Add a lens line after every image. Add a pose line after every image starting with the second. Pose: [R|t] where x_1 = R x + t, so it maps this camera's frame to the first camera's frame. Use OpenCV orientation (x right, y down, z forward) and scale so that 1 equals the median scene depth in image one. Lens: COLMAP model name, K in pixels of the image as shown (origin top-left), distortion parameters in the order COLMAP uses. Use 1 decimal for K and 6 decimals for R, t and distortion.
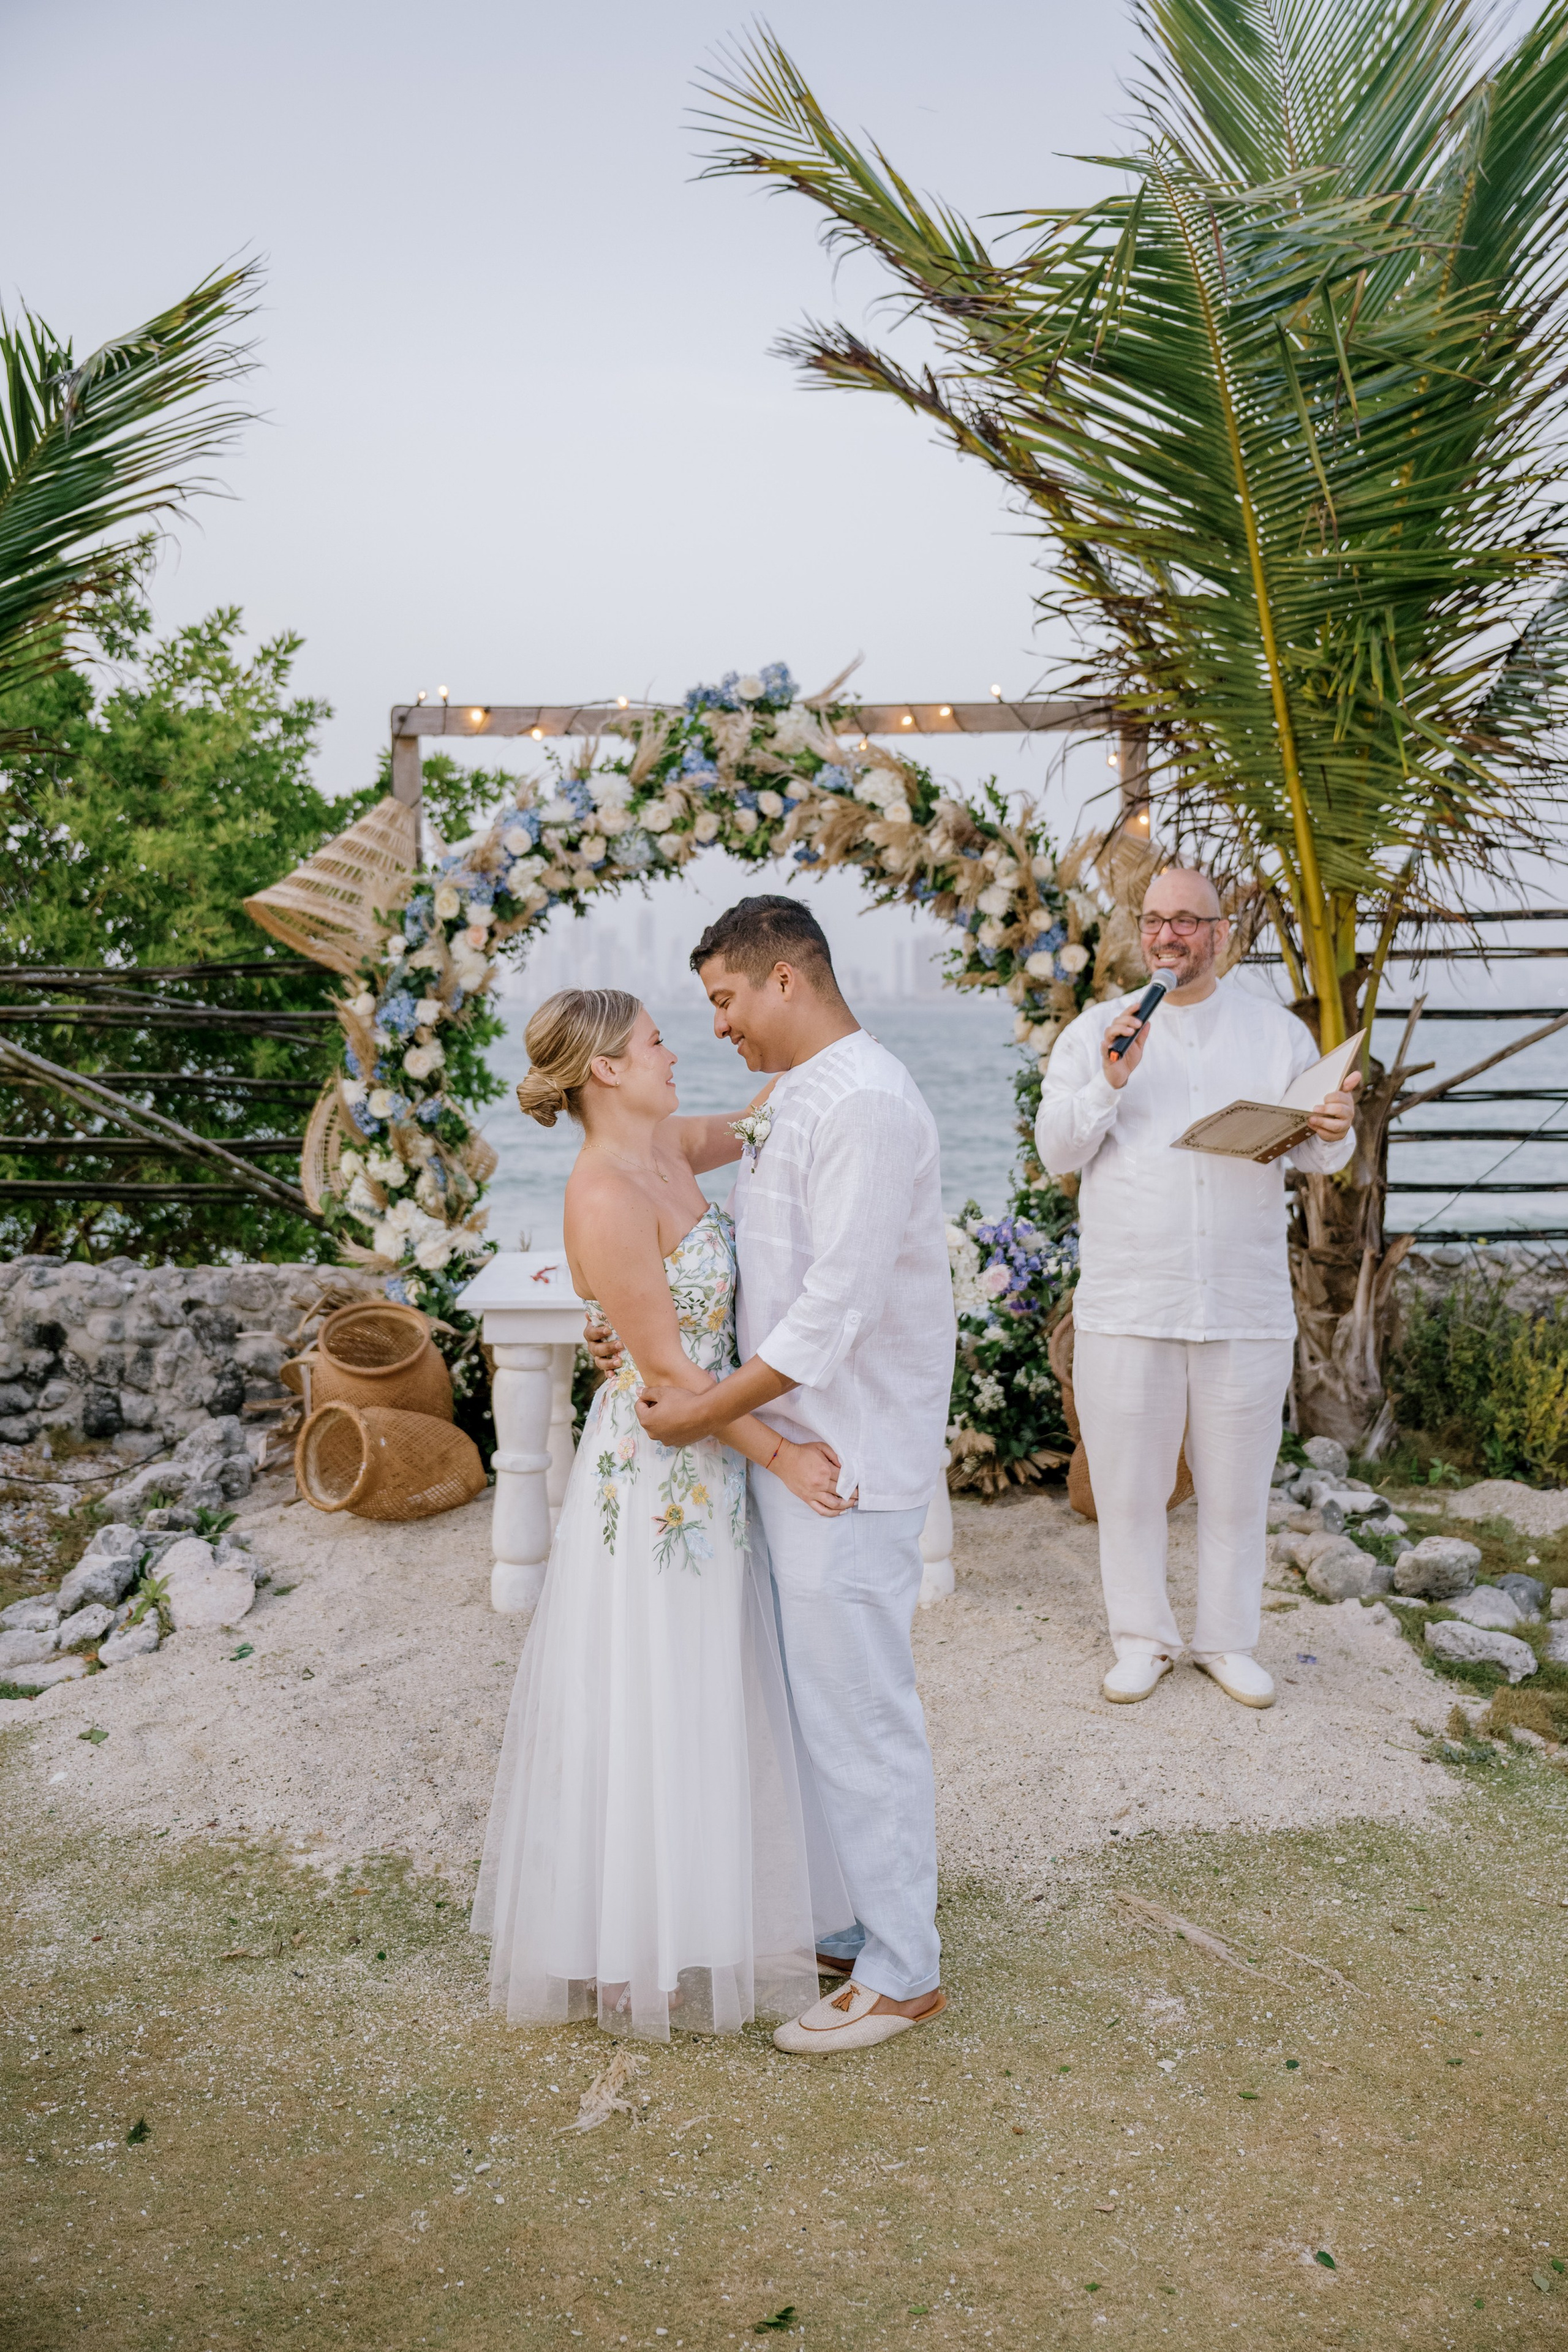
lens RADIAL K [[2285.3, 0, 778.6], [0, 2285.3, 1163.8], [0, 0, 1]] dist [0.015008, 0.000000]
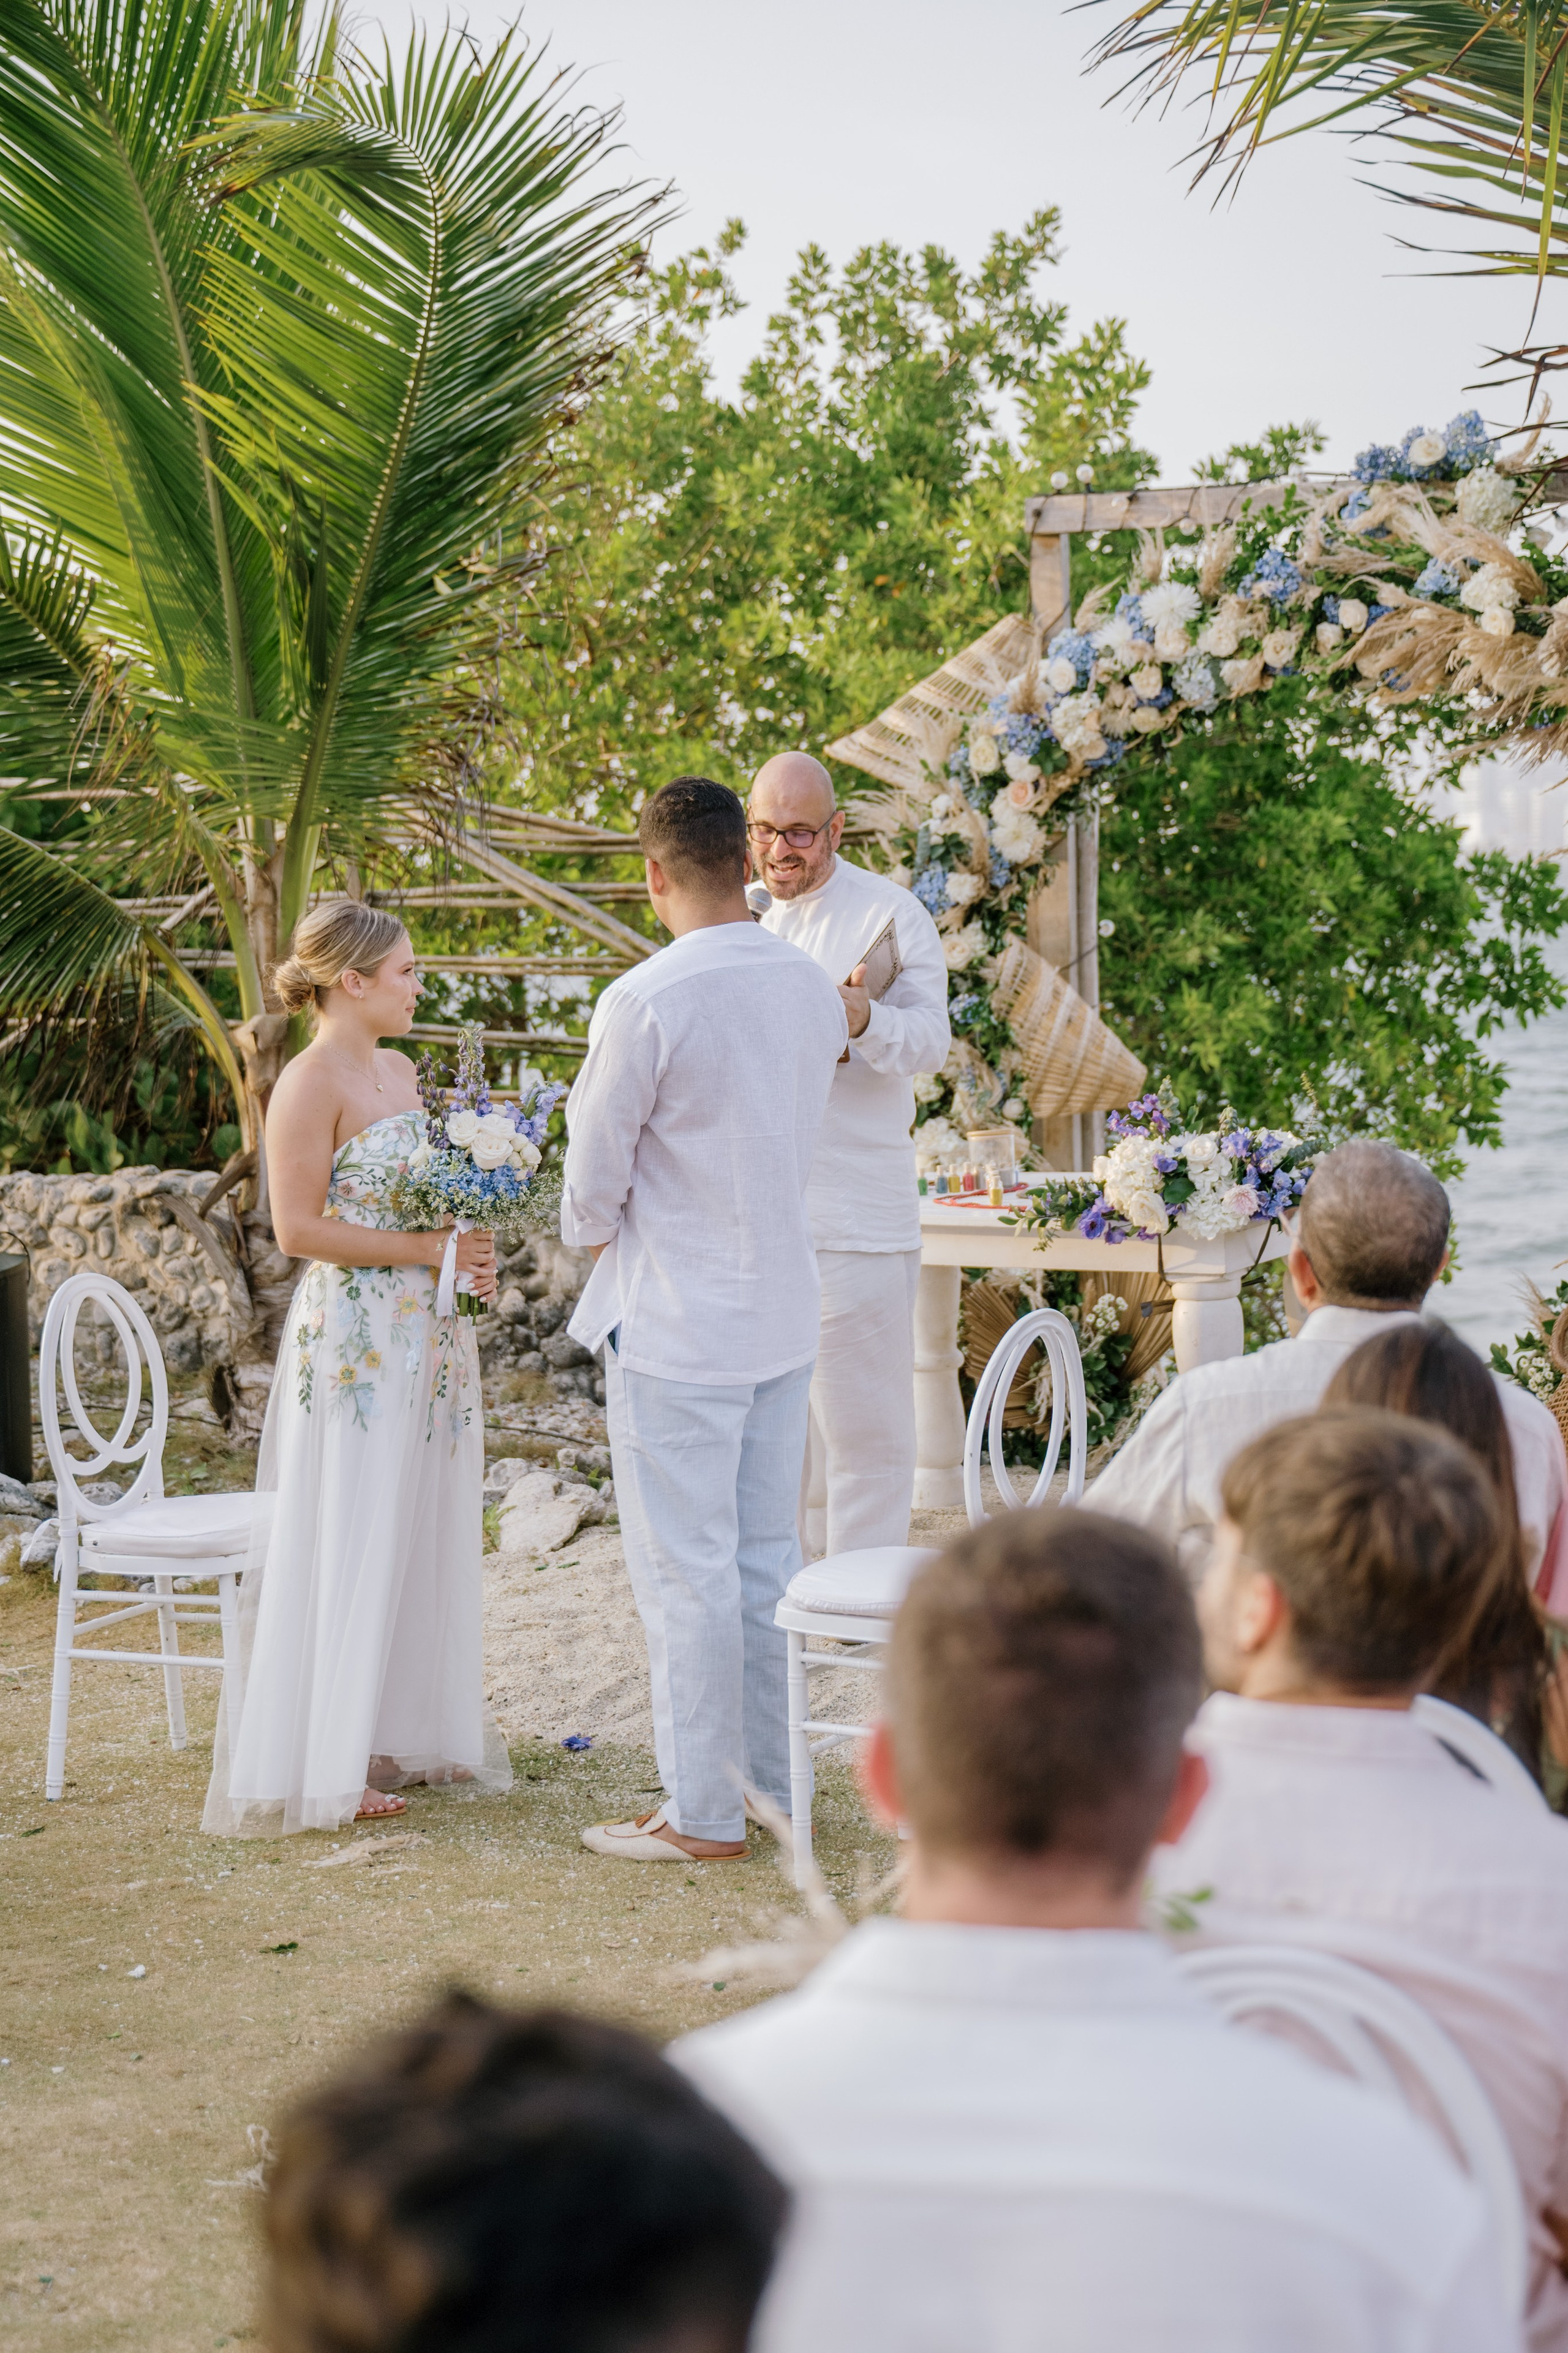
lens RADIAL K [[4446.2, 0, 791.7], [0, 4446.2, 1170.4], [0, 0, 1]] dist [0.227281, 0.000000]
pose [[0.847385, 0.030559, -0.530099, 0.644078], [-0.028393, 0.999522, 0.012232, 0.016563], [0.530219, 0.004686, 0.847848, -0.381311]]
